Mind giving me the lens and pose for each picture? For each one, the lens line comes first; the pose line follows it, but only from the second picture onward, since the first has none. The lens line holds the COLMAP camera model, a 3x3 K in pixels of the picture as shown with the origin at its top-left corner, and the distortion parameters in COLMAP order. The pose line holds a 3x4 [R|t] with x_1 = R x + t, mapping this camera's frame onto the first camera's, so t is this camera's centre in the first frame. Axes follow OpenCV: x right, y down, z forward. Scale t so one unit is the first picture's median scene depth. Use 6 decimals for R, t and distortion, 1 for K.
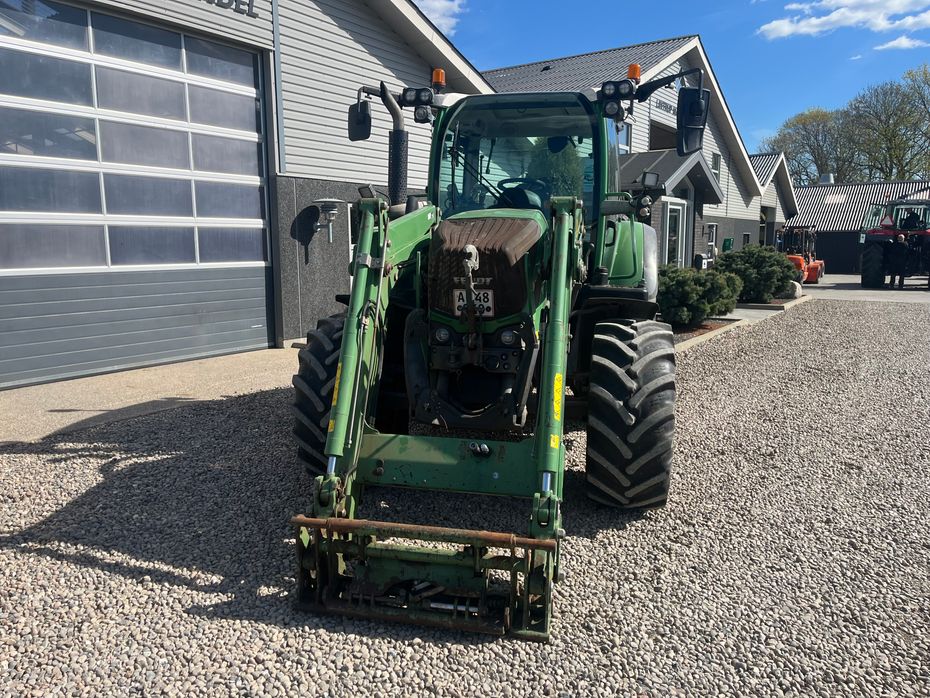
lens RADIAL K [[707.2, 0, 456.8], [0, 707.2, 337.4], [0, 0, 1]] dist [0.078711, -0.105888]
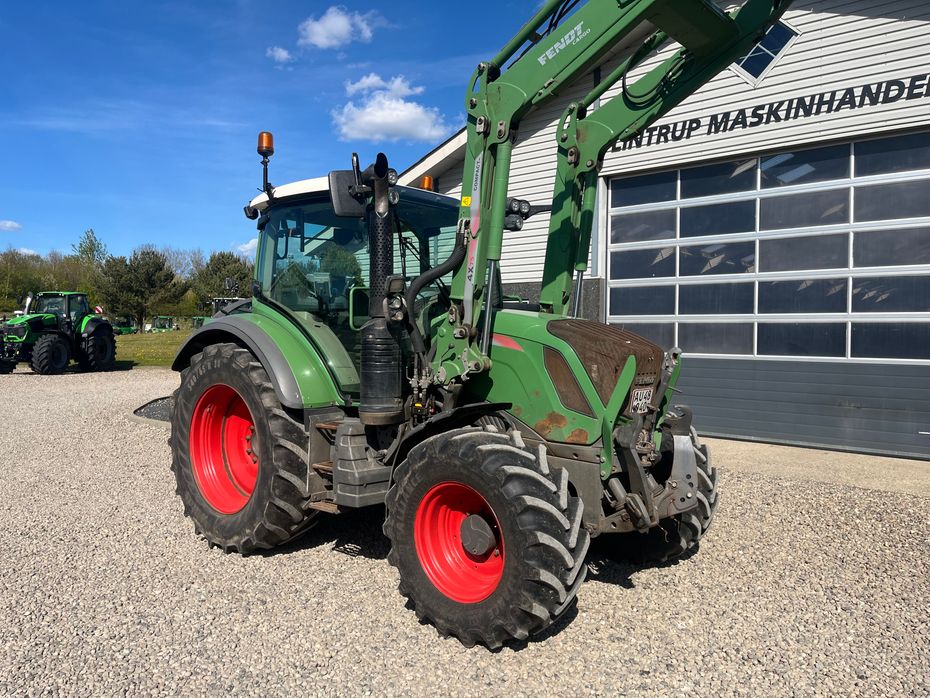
lens RADIAL K [[707.2, 0, 451.1], [0, 707.2, 339.3], [0, 0, 1]] dist [0.078711, -0.105888]
pose [[-0.119613, 0.016385, -0.992685, 1.238286], [-0.138366, 0.989831, 0.033010, -0.147089], [0.983132, 0.141302, -0.116129, 0.965700]]
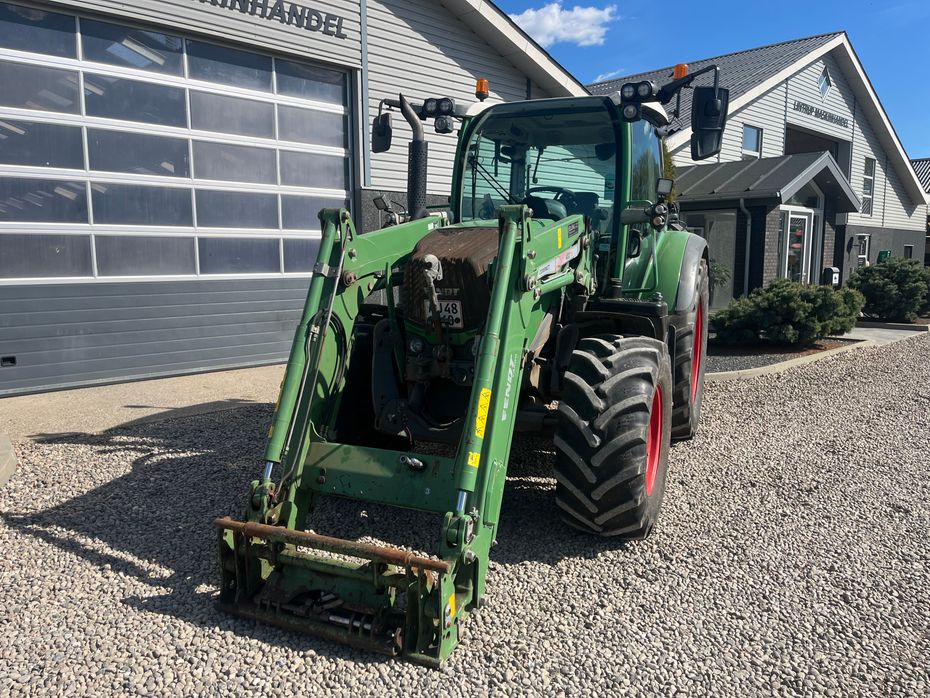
lens RADIAL K [[707.2, 0, 463.3], [0, 707.2, 340.4], [0, 0, 1]] dist [0.078711, -0.105888]
pose [[0.981337, 0.026505, -0.190459, 0.177637], [-0.028950, 0.999530, -0.010063, -0.002316], [0.190103, 0.015388, 0.981644, 0.032239]]
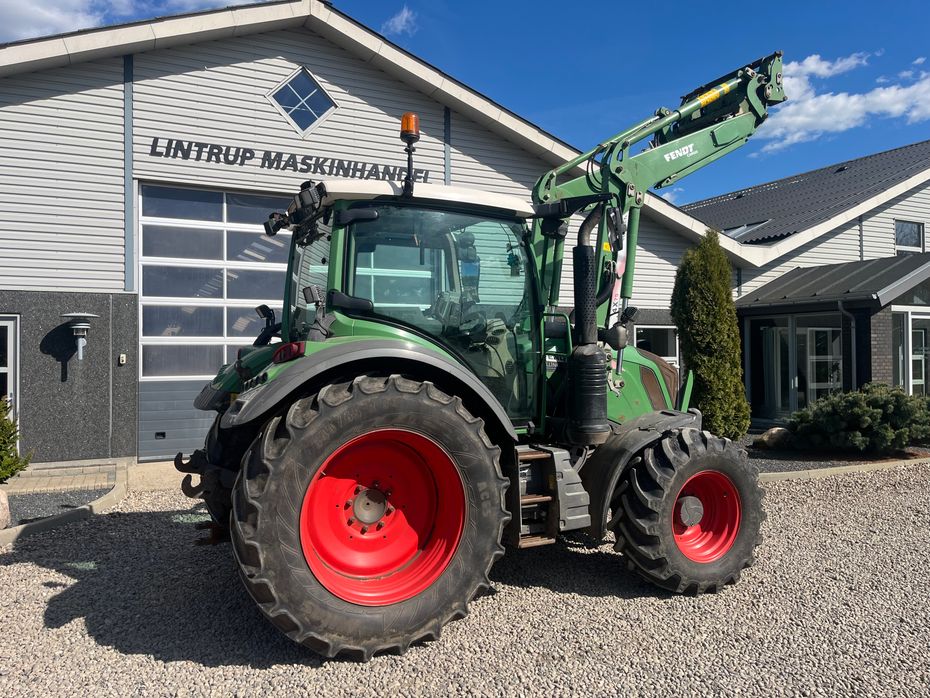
lens RADIAL K [[707.2, 0, 458.4], [0, 707.2, 337.2], [0, 0, 1]] dist [0.078711, -0.105888]
pose [[0.865033, -0.007375, -0.501661, 0.729934], [-0.068648, 0.988748, -0.132909, -0.011068], [0.496996, 0.149409, 0.854793, -0.064334]]
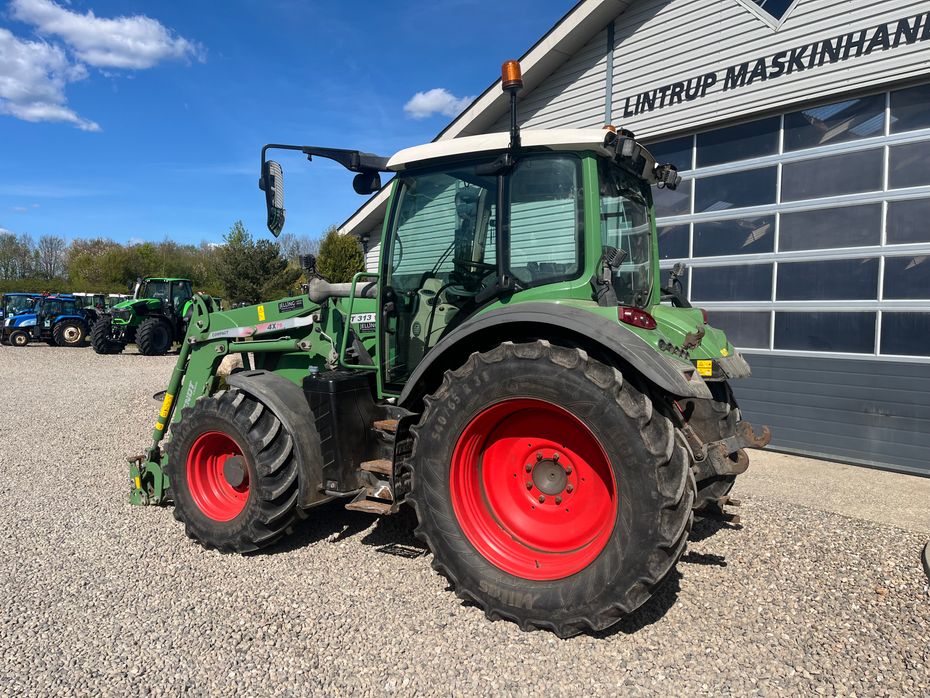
lens RADIAL K [[707.2, 0, 455.2], [0, 707.2, 345.1], [0, 0, 1]] dist [0.078711, -0.105888]
pose [[-0.300048, 0.038491, -0.953147, 1.013529], [-0.141849, 0.986277, 0.084482, -0.199521], [0.943318, 0.160552, -0.290471, 1.340449]]
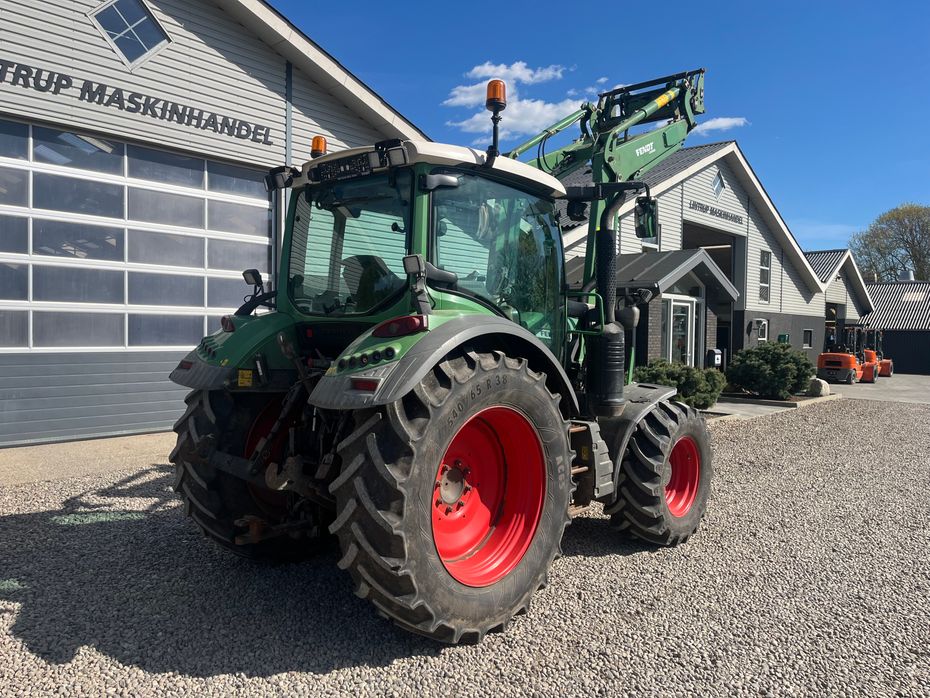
lens RADIAL K [[707.2, 0, 455.9], [0, 707.2, 341.0], [0, 0, 1]] dist [0.078711, -0.105888]
pose [[0.990757, 0.024906, -0.133345, 0.348526], [-0.040283, 0.992676, -0.113894, 0.008096], [0.129532, 0.118213, 0.984503, -0.178329]]
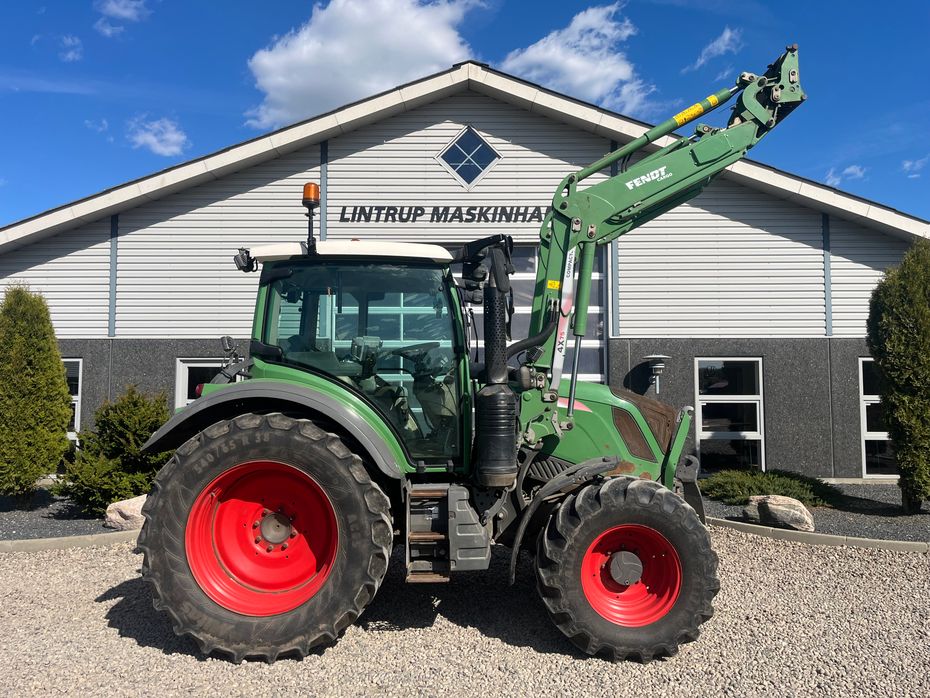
lens RADIAL K [[707.2, 0, 469.7], [0, 707.2, 338.8], [0, 0, 1]] dist [0.078711, -0.105888]
pose [[0.565220, -0.049256, -0.823468, 1.140047], [-0.112895, 0.984206, -0.136360, -0.064302], [0.817179, 0.170039, 0.550732, 0.253983]]
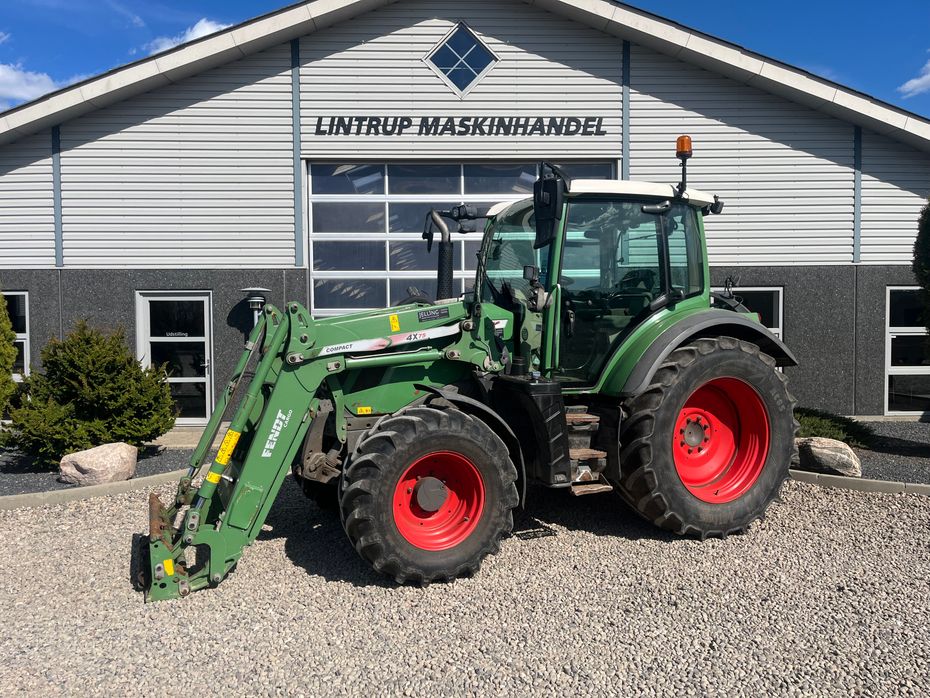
lens RADIAL K [[707.2, 0, 459.3], [0, 707.2, 346.0], [0, 0, 1]] dist [0.078711, -0.105888]
pose [[0.590134, 0.025781, -0.806893, 0.920685], [-0.104205, 0.993561, -0.044467, -0.058317], [0.800552, 0.110324, 0.589021, 0.312313]]
